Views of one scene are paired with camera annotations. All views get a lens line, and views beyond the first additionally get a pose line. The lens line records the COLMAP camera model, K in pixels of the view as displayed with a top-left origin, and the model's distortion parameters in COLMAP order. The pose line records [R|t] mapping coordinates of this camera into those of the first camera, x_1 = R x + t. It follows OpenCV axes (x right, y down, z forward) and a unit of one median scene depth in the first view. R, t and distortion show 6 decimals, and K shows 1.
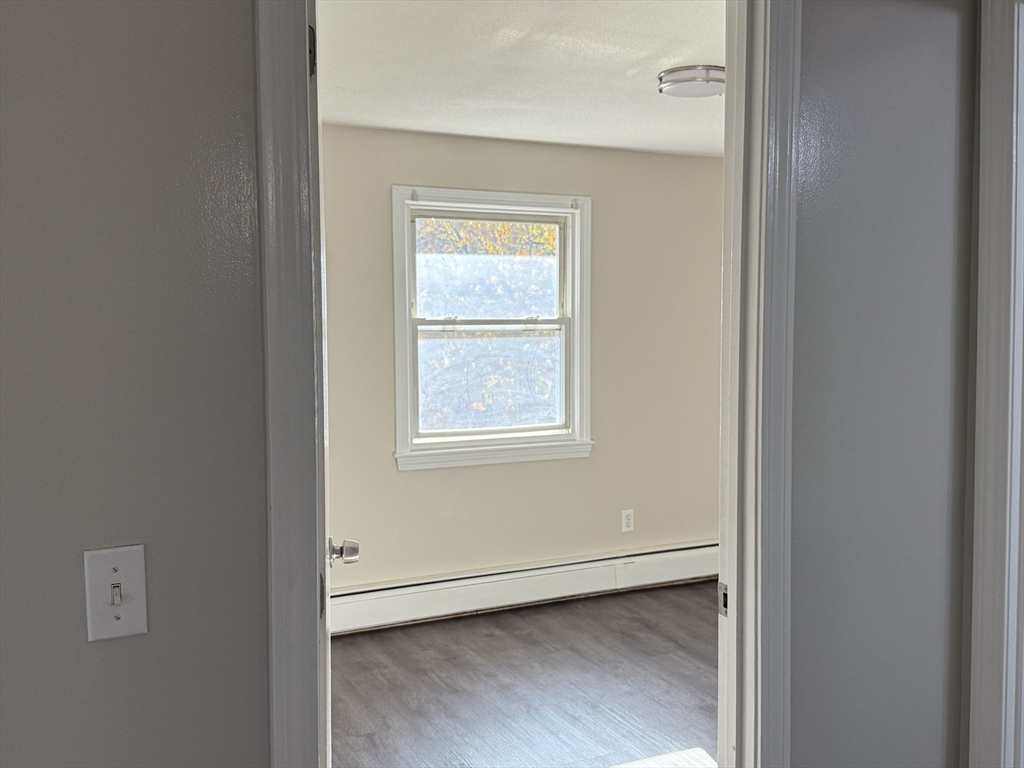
lens RADIAL K [[1033.6, 0, 517.0], [0, 1033.6, 387.9], [0, 0, 1]] dist [0.080823, 0.000000]
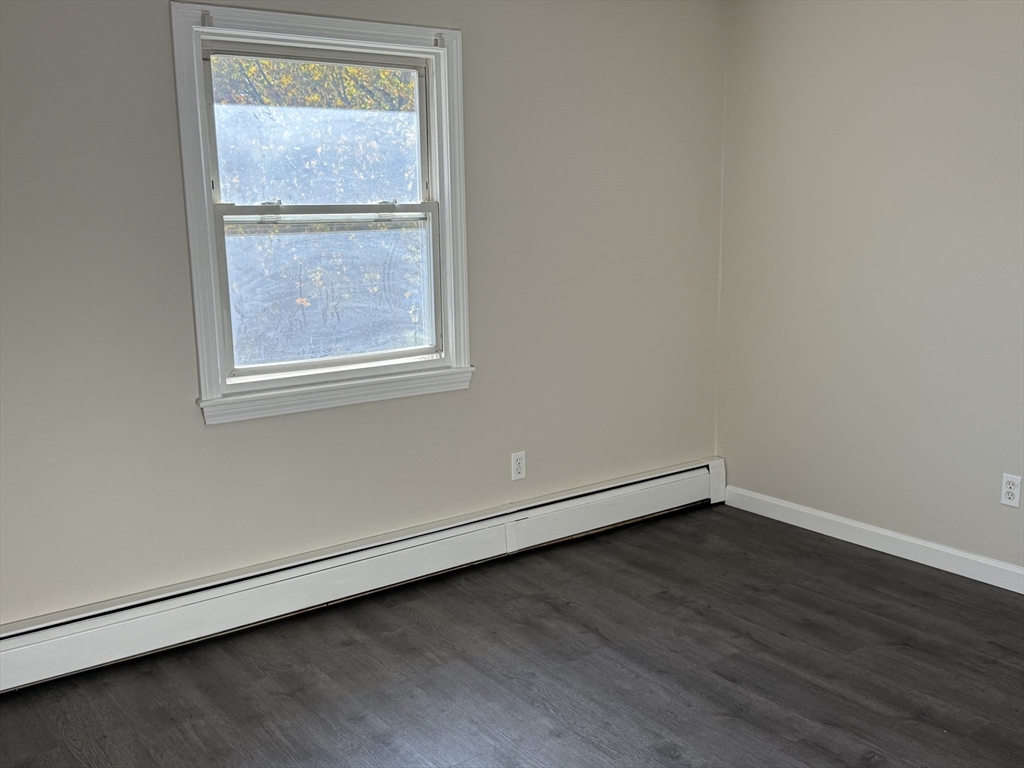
lens RADIAL K [[1033.6, 0, 504.8], [0, 1033.6, 387.9], [0, 0, 1]] dist [0.080823, 0.000000]
pose [[0.987358, -0.041487, 0.152978, -0.021518], [0.024853, 0.993721, 0.109089, -0.016760], [-0.156543, -0.103908, 0.982190, 0.273672]]
